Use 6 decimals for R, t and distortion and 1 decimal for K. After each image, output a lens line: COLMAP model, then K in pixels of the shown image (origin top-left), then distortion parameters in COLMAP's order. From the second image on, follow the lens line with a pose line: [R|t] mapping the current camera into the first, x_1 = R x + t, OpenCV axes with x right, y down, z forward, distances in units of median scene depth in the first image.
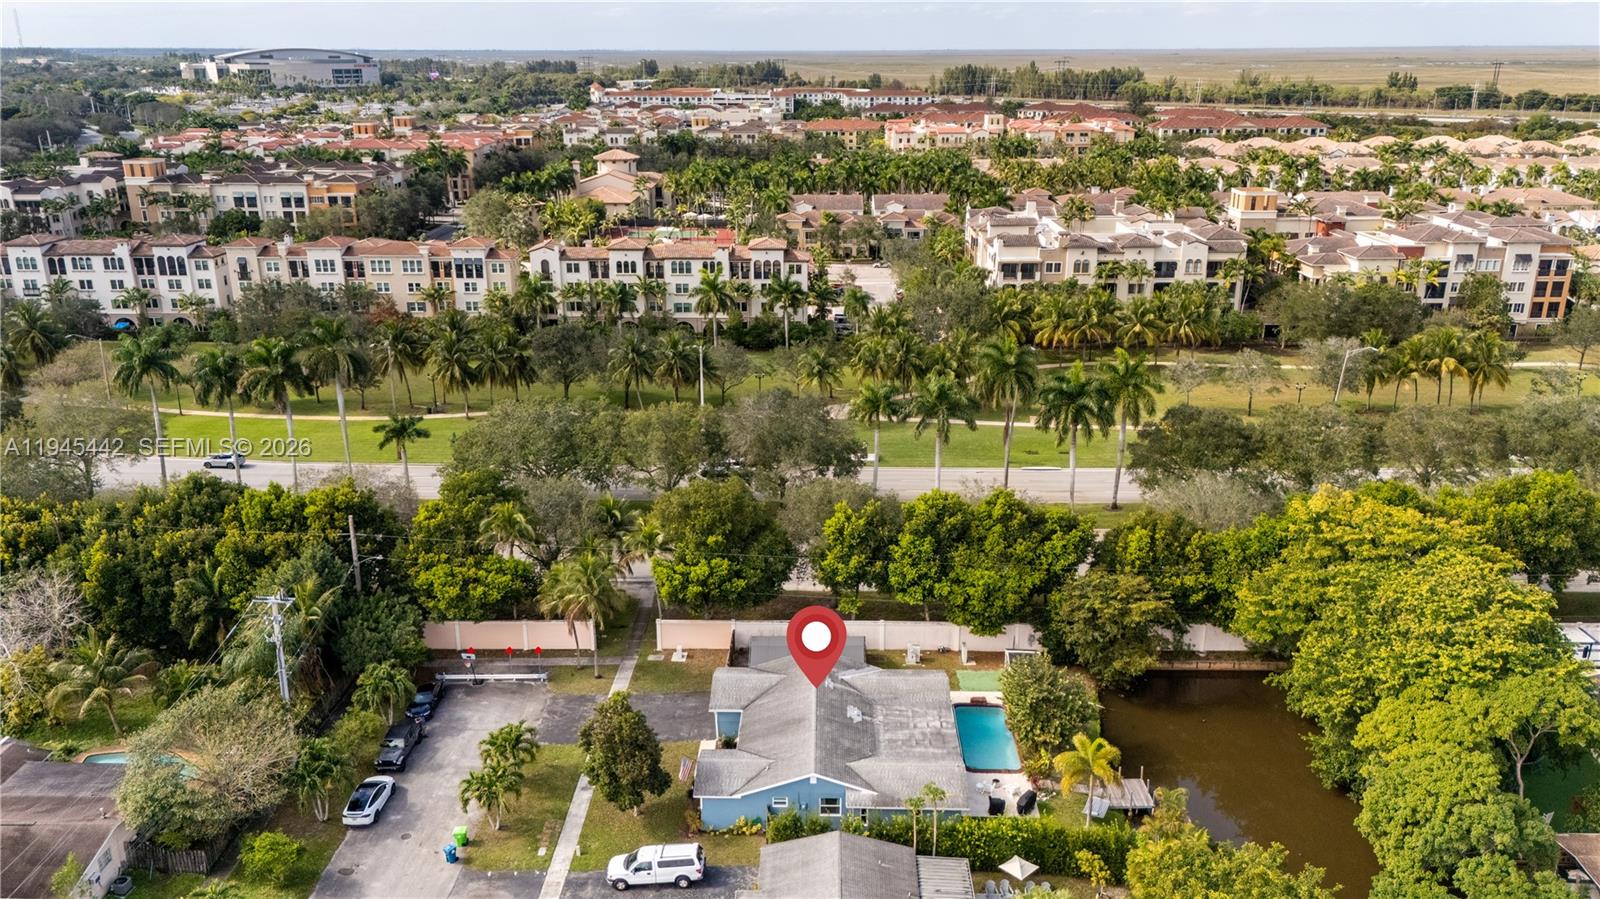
lens RADIAL K [[1204.7, 0, 800.0], [0, 1204.7, 449.5], [0, 0, 1]] dist [0.084158, -0.090673]
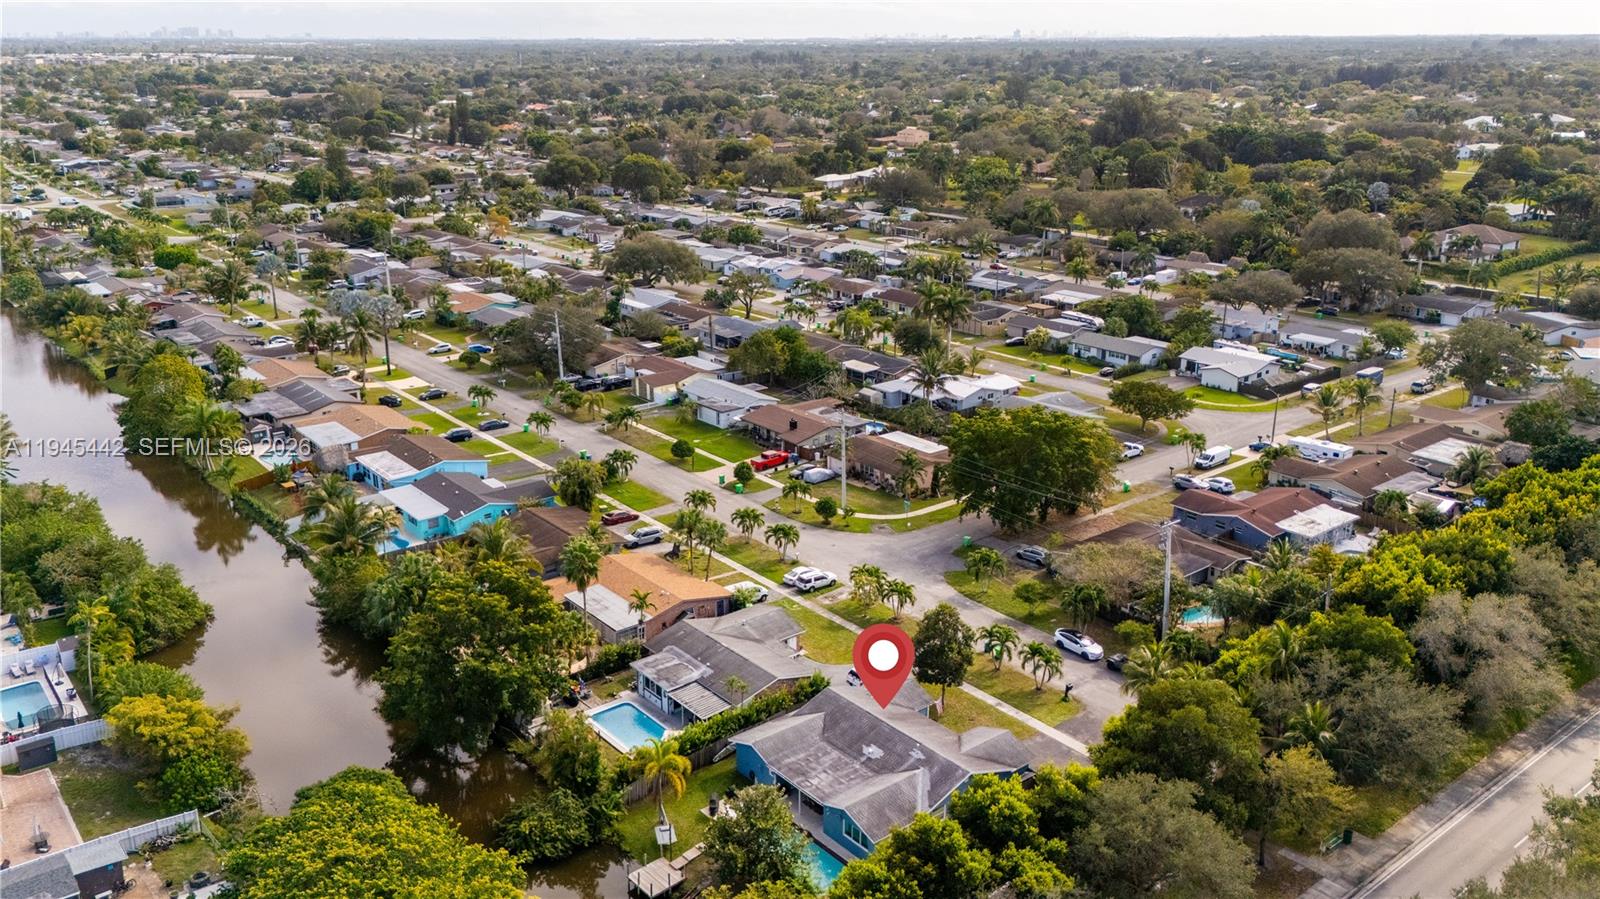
lens RADIAL K [[1244.5, 0, 799.2], [0, 1244.5, 442.7], [0, 0, 1]] dist [0.109029, -0.151481]
pose [[-0.763225, 0.202015, -0.613741, 0.303134], [-0.198408, 0.830703, 0.520161, -0.245653], [0.614917, 0.518771, -0.593931, 0.605648]]
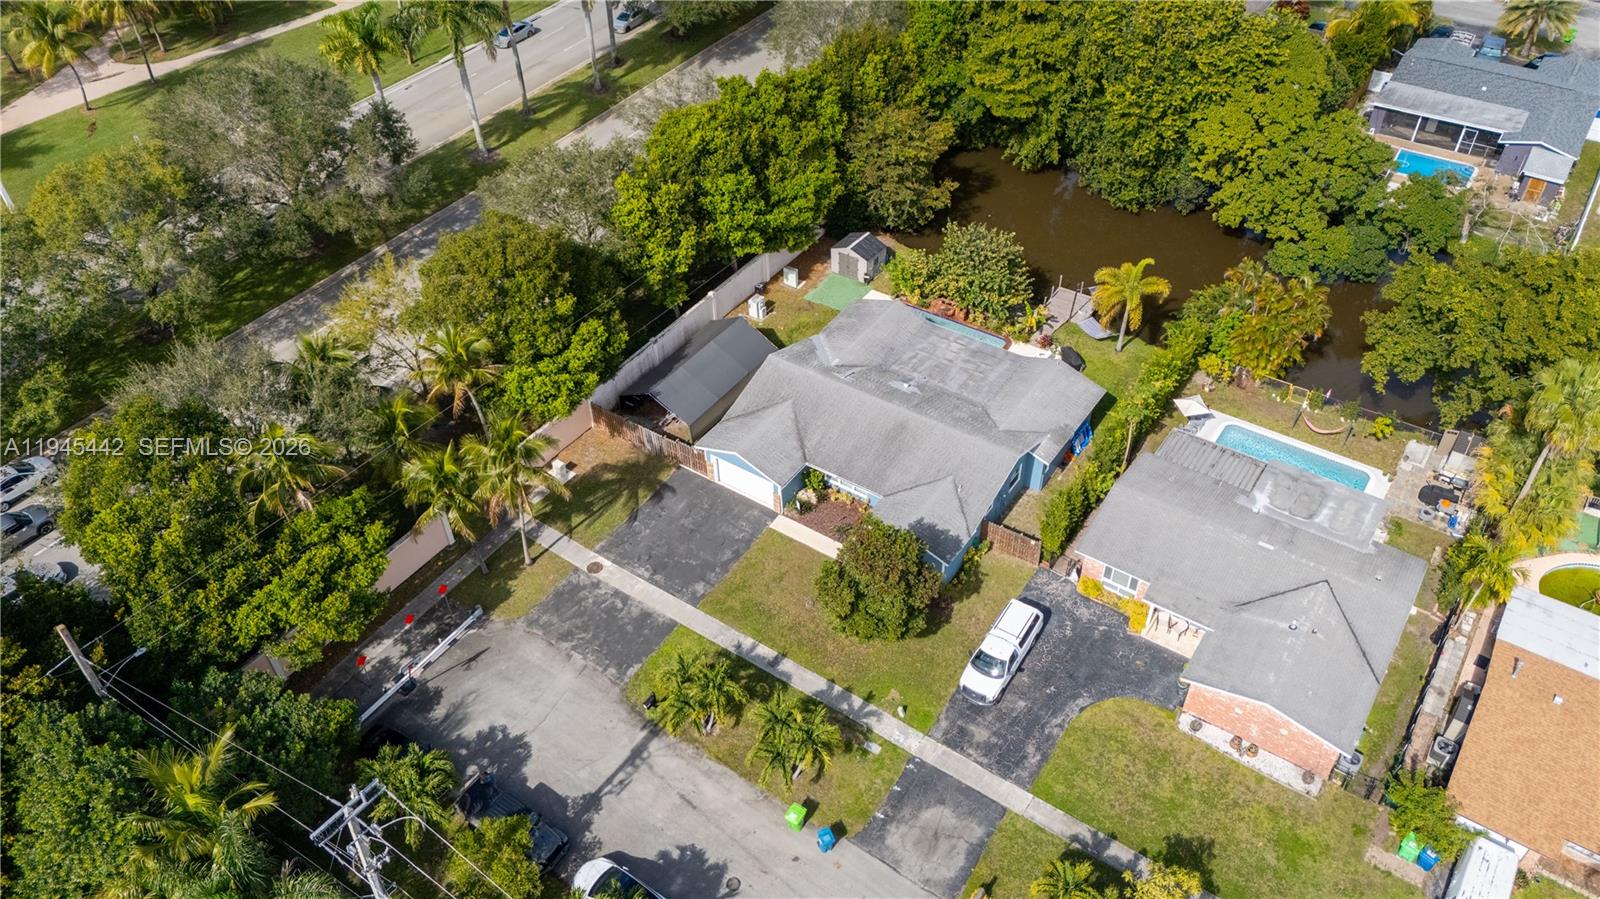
lens RADIAL K [[1167.8, 0, 805.3], [0, 1167.8, 450.8], [0, 0, 1]] dist [0.095251, -0.111457]
pose [[0.543592, -0.574327, 0.612092, -0.210086], [0.280593, 0.811634, 0.512365, -0.073894], [-0.791060, -0.106769, 0.602350, 0.225620]]
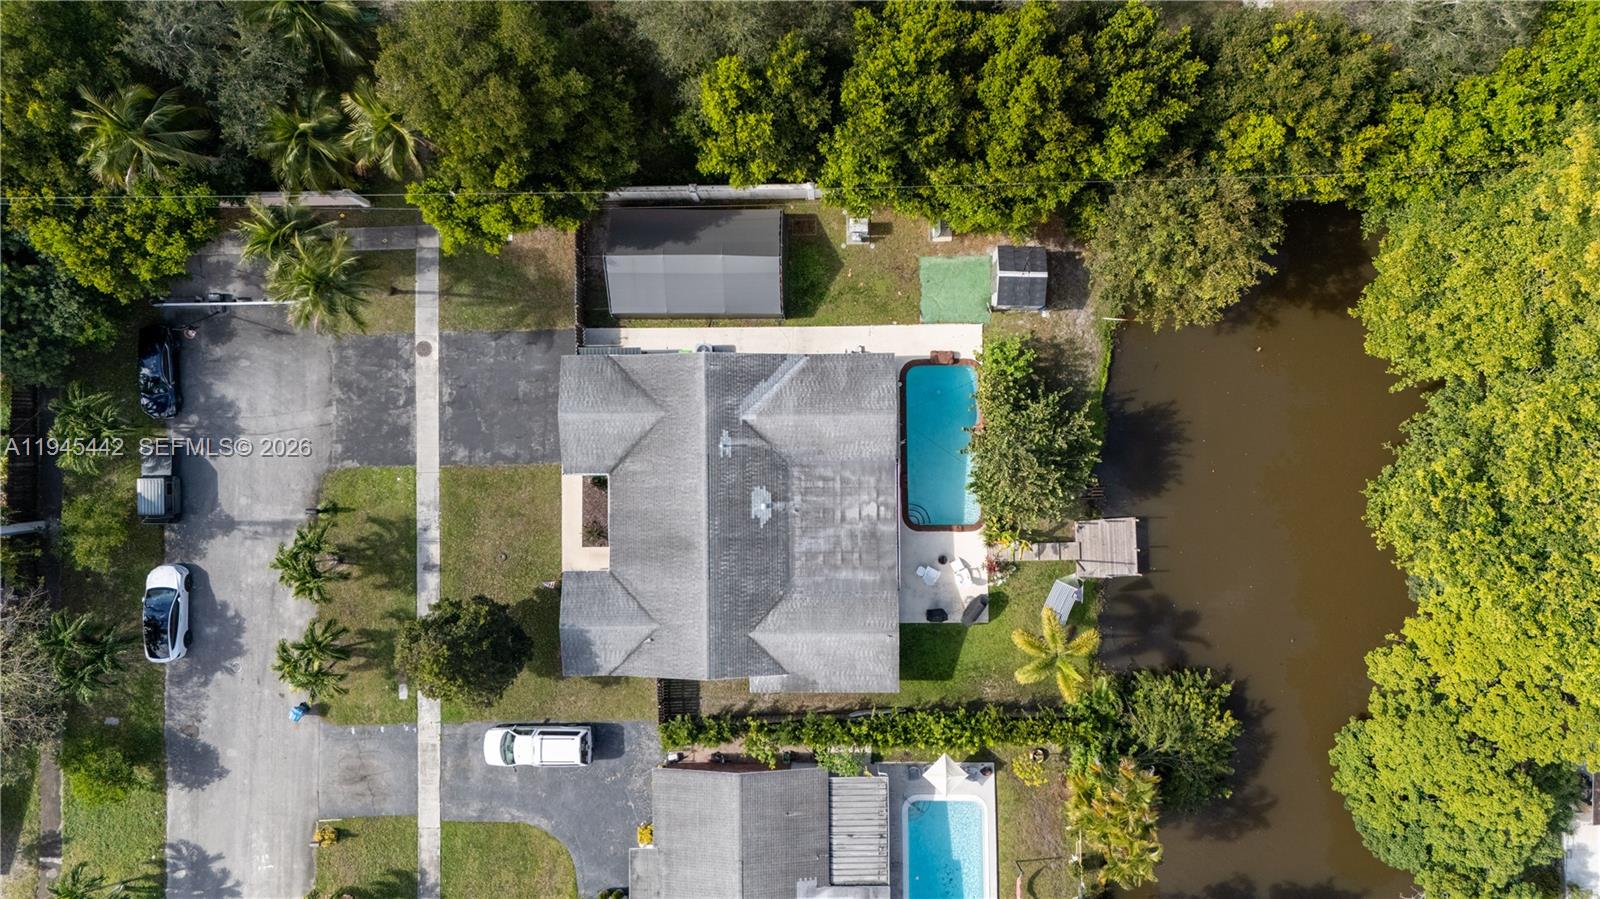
lens RADIAL K [[1167.8, 0, 805.3], [0, 1167.8, 450.8], [0, 0, 1]] dist [0.095251, -0.111457]
pose [[0.999219, -0.032035, -0.023129, 0.036029], [0.032141, 0.318508, 0.947375, -0.186877], [-0.022983, -0.947379, 0.319289, 0.325314]]
